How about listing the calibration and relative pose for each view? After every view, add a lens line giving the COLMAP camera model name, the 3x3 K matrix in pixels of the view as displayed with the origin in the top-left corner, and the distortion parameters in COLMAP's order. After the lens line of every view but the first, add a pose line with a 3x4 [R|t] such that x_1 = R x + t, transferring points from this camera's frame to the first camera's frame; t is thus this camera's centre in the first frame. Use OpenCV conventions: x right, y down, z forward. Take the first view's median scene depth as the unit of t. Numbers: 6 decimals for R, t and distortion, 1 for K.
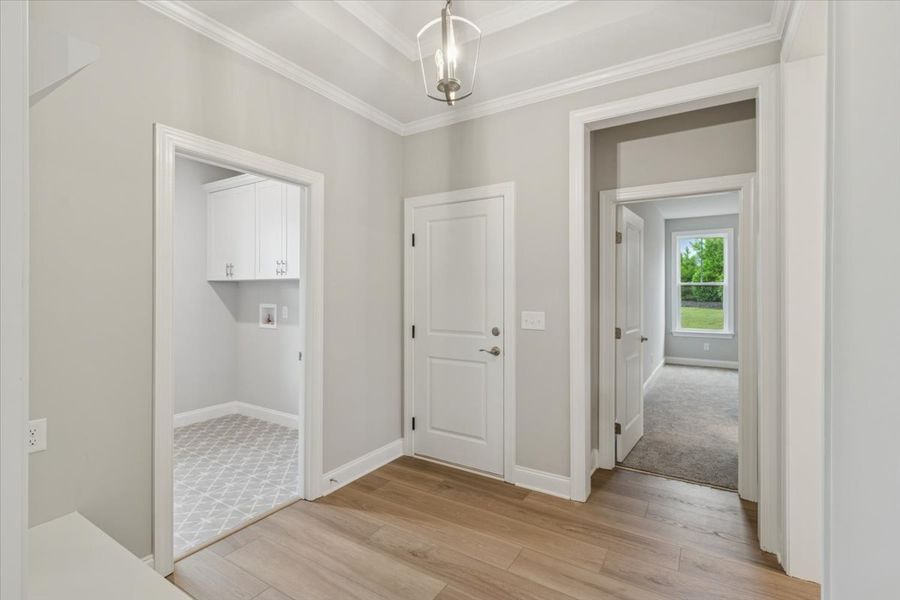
lens RADIAL K [[413.8, 0, 449.6], [0, 413.8, 292.0], [0, 0, 1]] dist [0.002750, 0.000090]
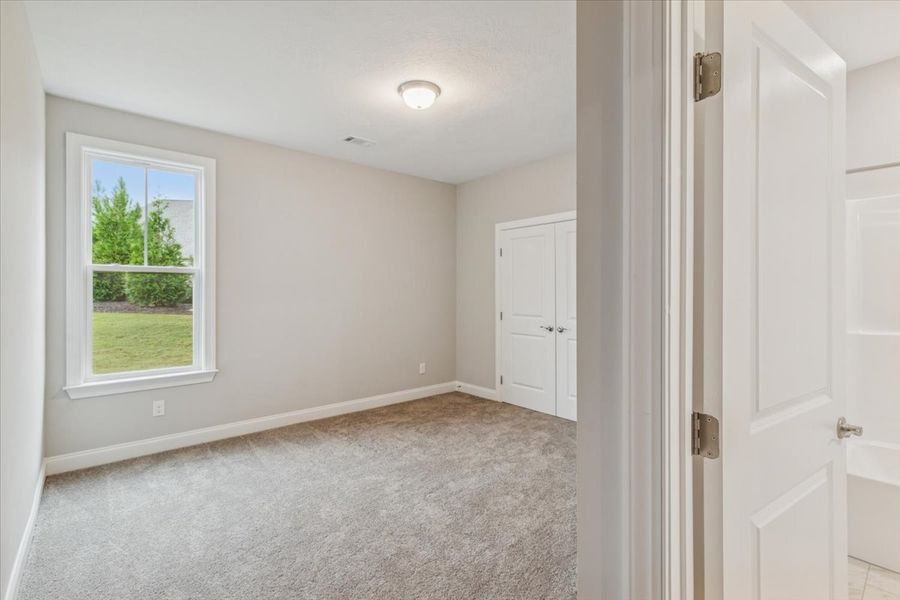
lens RADIAL K [[413.8, 0, 444.0], [0, 413.8, 286.6], [0, 0, 1]] dist [0.002750, 0.000090]
pose [[0.290831, 0.005130, 0.956761, 0.270788], [-0.001257, 0.999987, -0.004980, 0.001439], [-0.956774, 0.000246, 0.290833, 0.555891]]
